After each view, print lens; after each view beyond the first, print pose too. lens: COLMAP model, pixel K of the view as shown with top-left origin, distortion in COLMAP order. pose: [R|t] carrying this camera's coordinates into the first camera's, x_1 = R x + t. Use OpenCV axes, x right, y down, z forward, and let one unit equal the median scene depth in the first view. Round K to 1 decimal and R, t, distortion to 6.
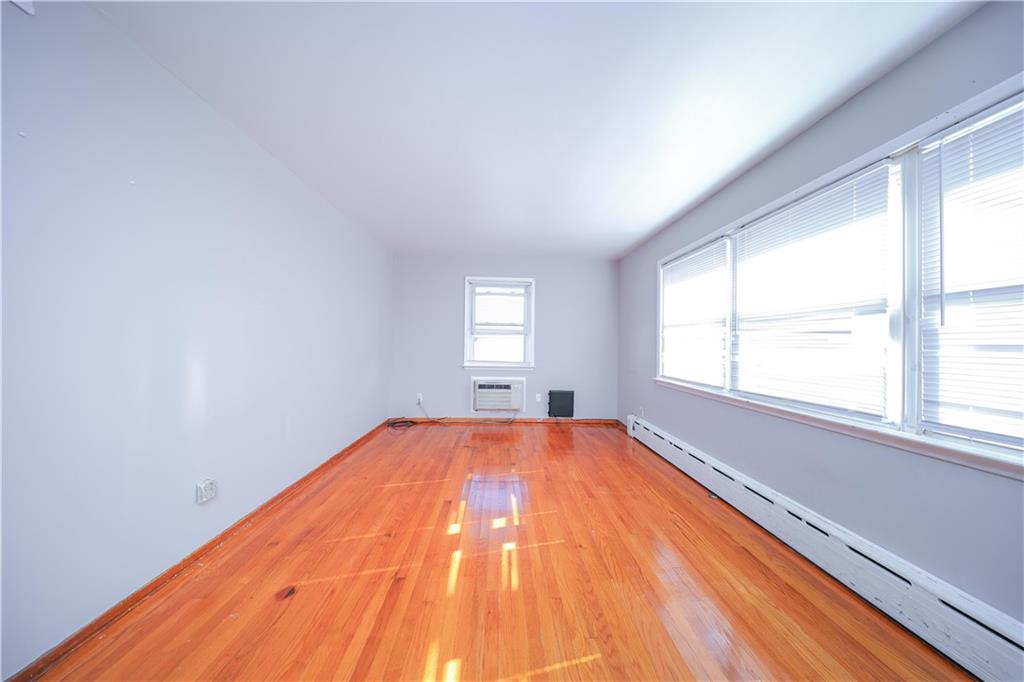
lens RADIAL K [[294.4, 0, 510.2], [0, 294.4, 340.3], [0, 0, 1]] dist [0.000682, -0.000114]
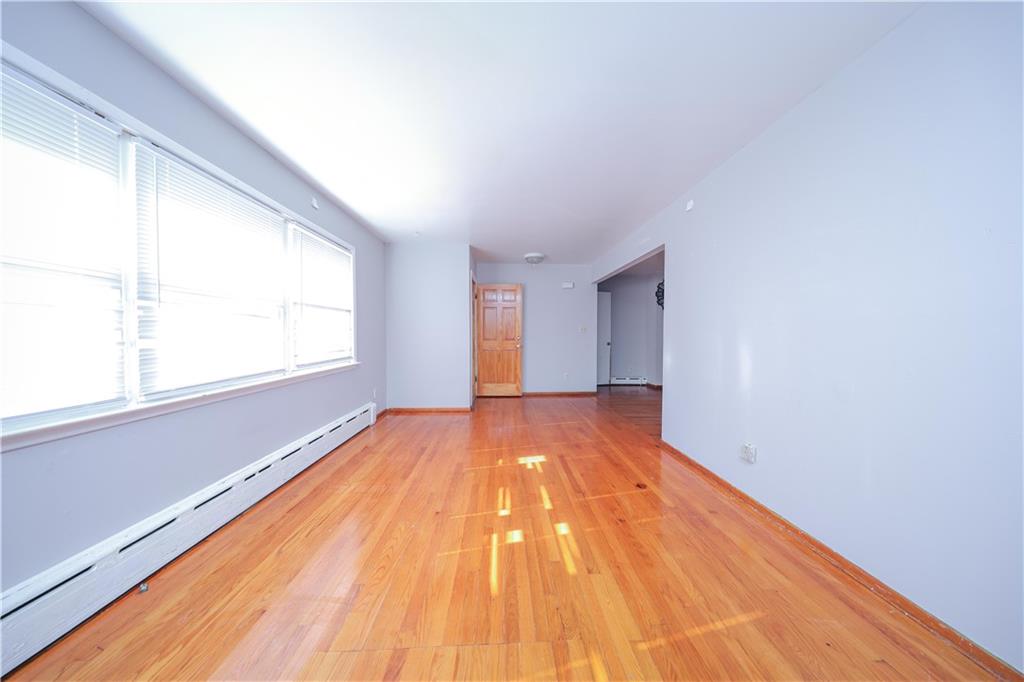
lens RADIAL K [[294.4, 0, 510.2], [0, 294.4, 340.3], [0, 0, 1]] dist [0.000682, -0.000114]
pose [[-0.999807, -0.018313, 0.007138, -0.015928], [-0.018239, 0.999780, 0.010358, 0.022997], [-0.007326, 0.010226, -0.999921, 1.163648]]
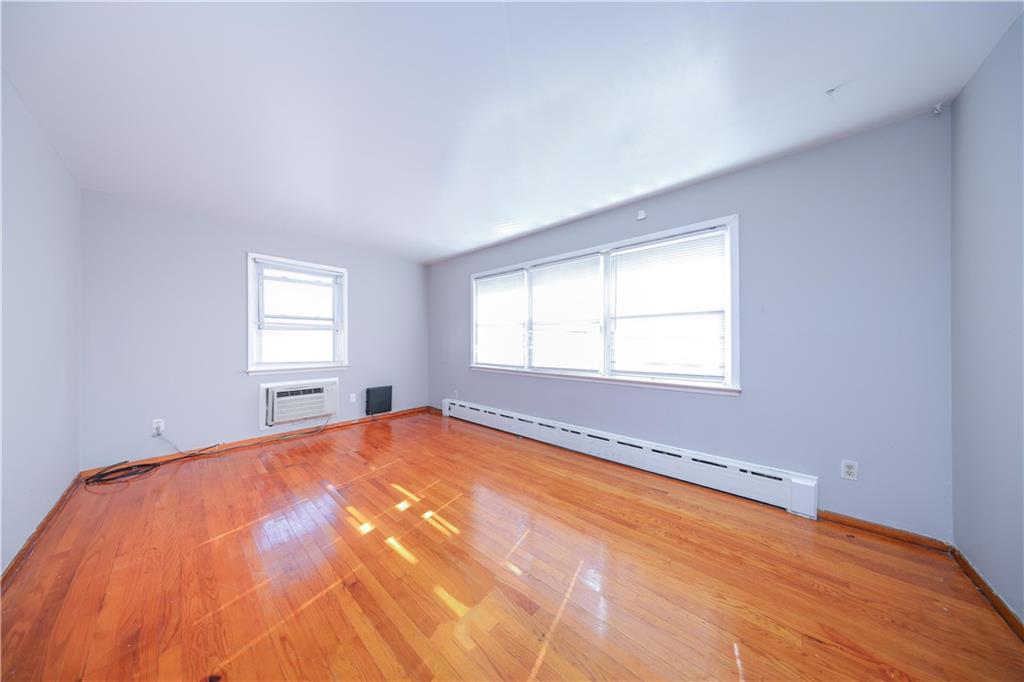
lens RADIAL K [[294.4, 0, 510.2], [0, 294.4, 340.3], [0, 0, 1]] dist [0.000682, -0.000114]
pose [[0.688743, -0.013789, 0.724875, -0.339141], [0.003685, 0.999873, 0.015519, -0.001441], [-0.724996, -0.008018, 0.688706, -0.015346]]
